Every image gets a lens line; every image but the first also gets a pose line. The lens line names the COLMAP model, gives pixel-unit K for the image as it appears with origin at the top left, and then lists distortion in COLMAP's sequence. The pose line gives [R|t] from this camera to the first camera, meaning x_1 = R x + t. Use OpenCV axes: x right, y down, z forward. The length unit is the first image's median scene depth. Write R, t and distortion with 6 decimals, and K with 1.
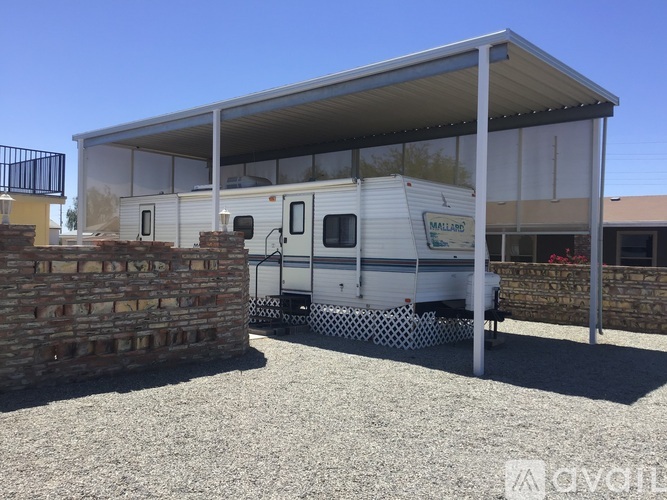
lens RADIAL K [[598.9, 0, 337.4], [0, 598.9, 253.6], [0, 0, 1]] dist [0.038925, -0.085552]
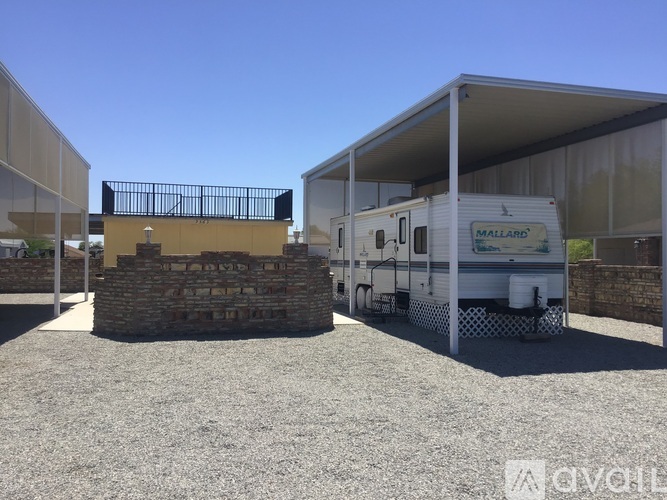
lens RADIAL K [[598.9, 0, 331.6], [0, 598.9, 246.6], [0, 0, 1]] dist [0.038925, -0.085552]
pose [[0.839914, -0.024392, -0.542170, 0.554473], [0.007492, 0.999415, -0.033358, 0.015980], [0.542667, 0.023956, 0.839606, -0.137728]]
